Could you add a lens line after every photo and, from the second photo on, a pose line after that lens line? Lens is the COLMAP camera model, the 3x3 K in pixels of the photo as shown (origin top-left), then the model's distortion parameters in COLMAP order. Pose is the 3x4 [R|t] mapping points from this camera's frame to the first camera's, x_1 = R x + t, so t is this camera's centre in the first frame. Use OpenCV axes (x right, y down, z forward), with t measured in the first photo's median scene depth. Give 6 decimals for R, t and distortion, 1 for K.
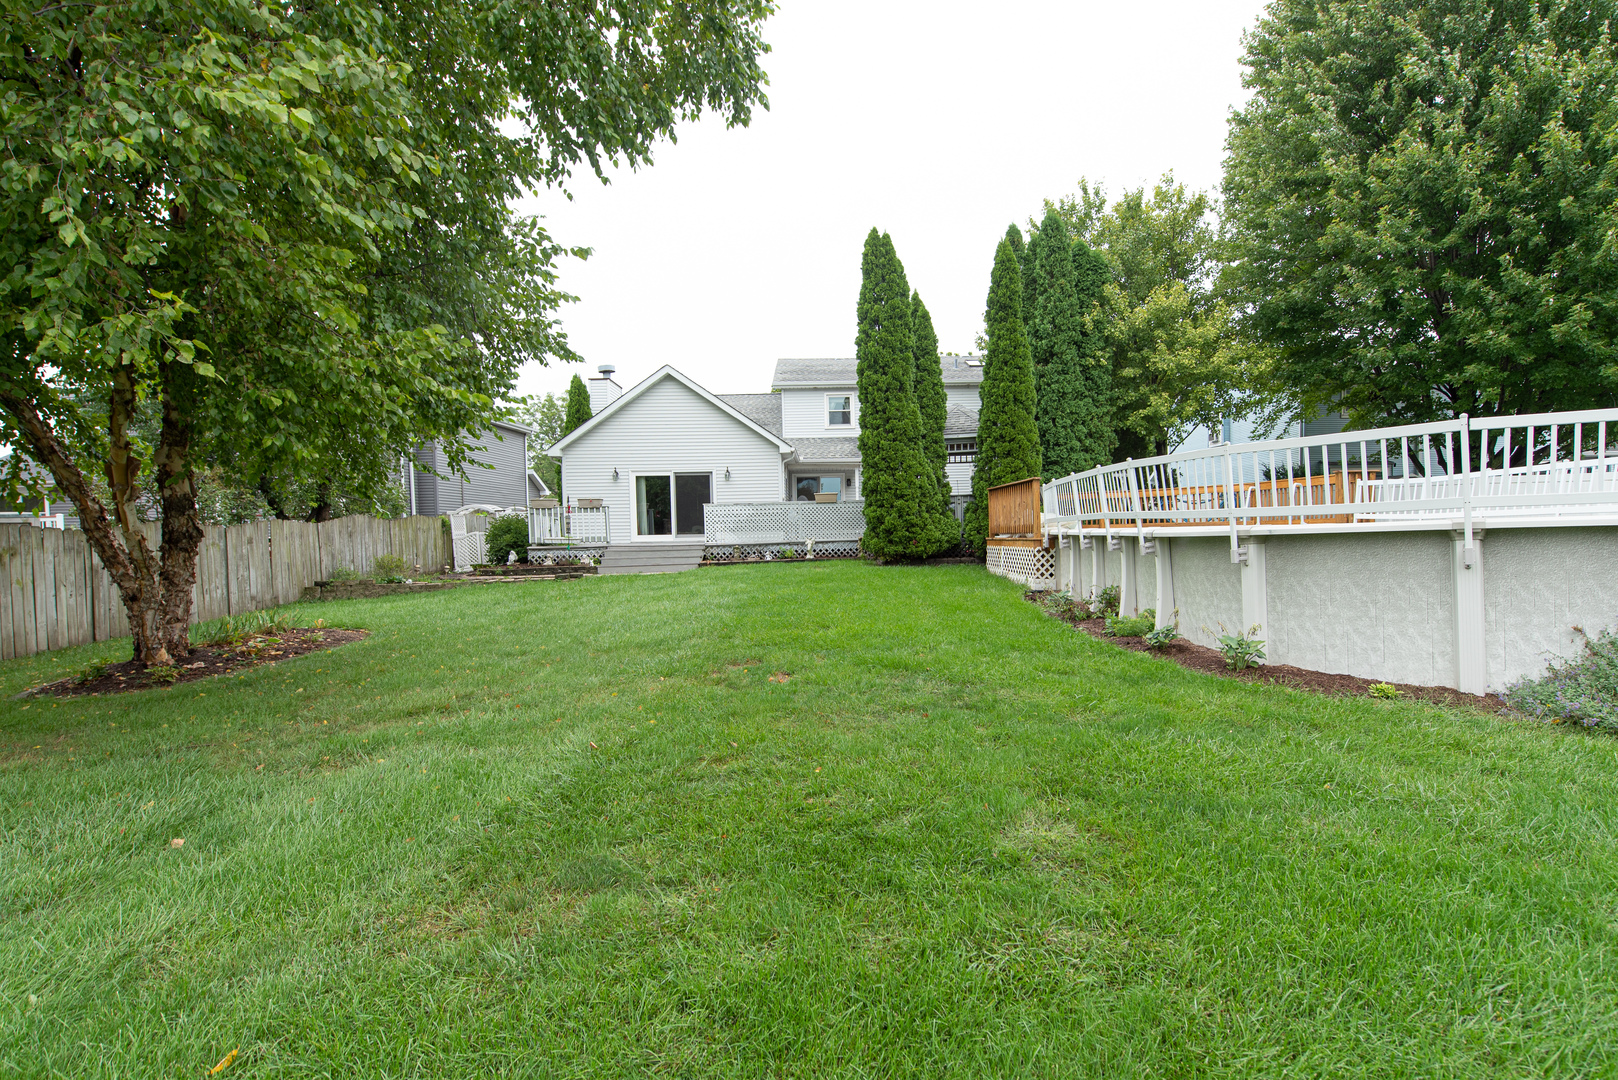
lens RADIAL K [[687.1, 0, 808.0], [0, 687.1, 552.5], [0, 0, 1]] dist [0.014646, -0.000136]
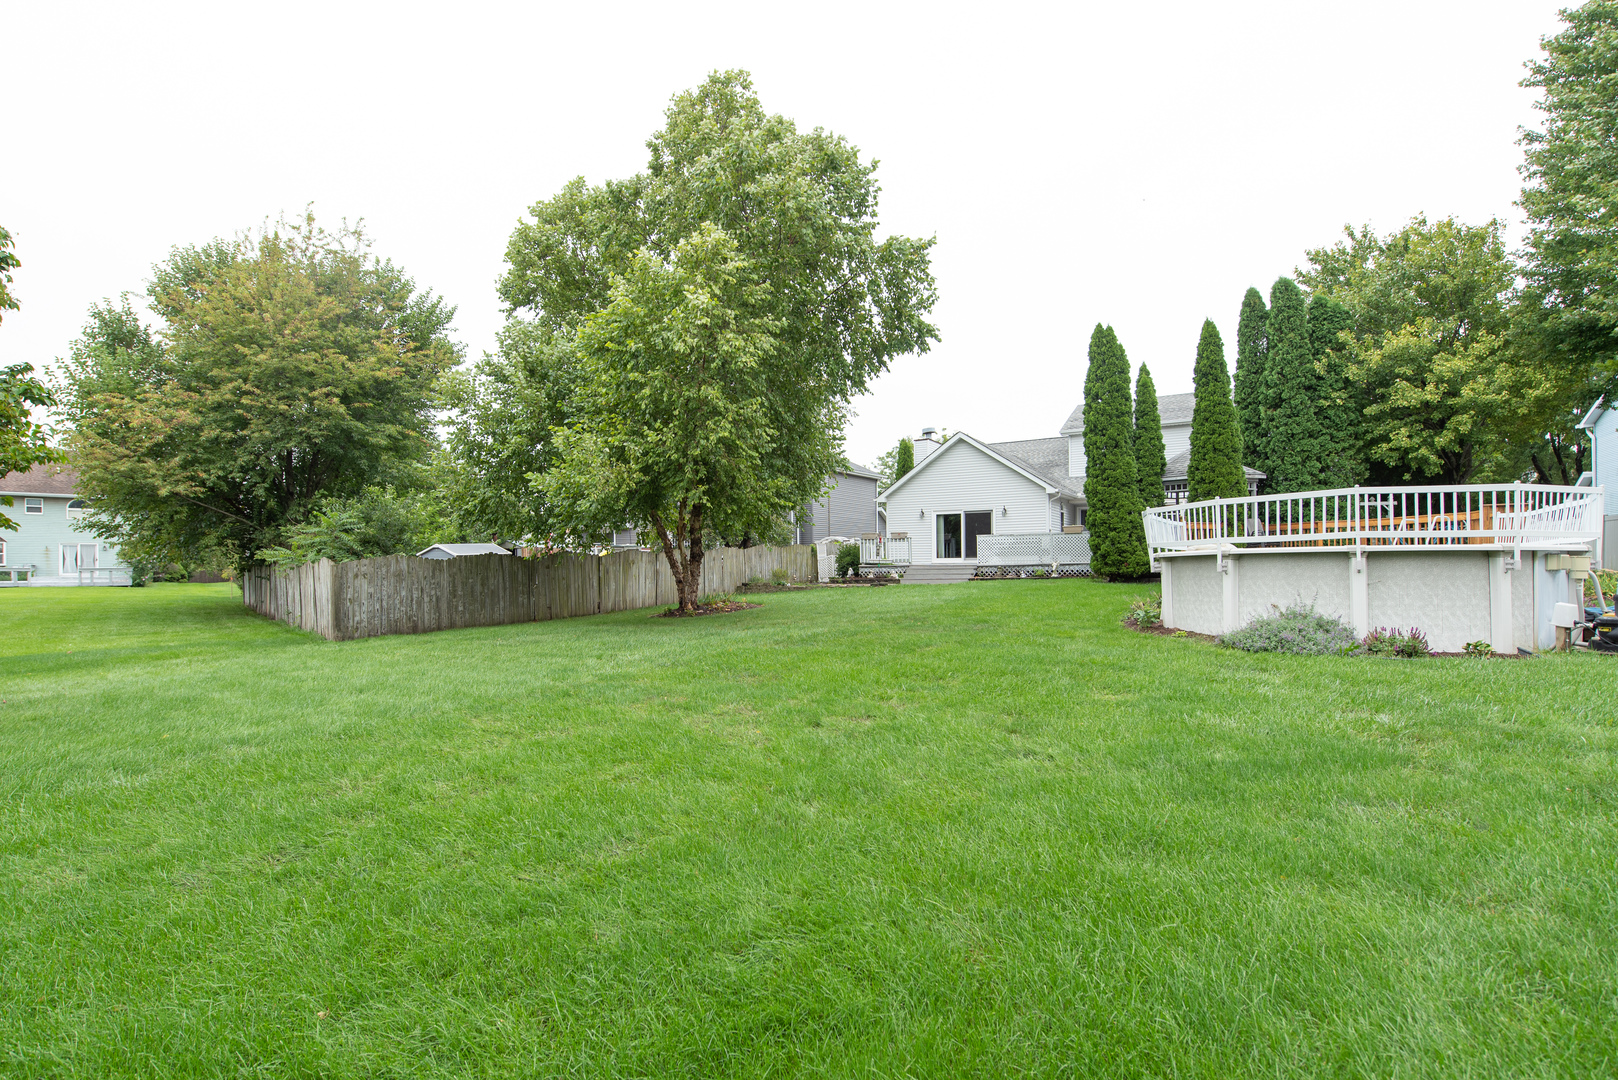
lens RADIAL K [[750.8, 0, 809.0], [0, 750.8, 540.0], [0, 0, 1]] dist [0.000658, -0.000855]
pose [[0.864396, -0.004413, -0.502792, 0.310163], [-0.023187, 0.998548, -0.048627, 0.018618], [0.502276, 0.053691, 0.863039, -0.446639]]
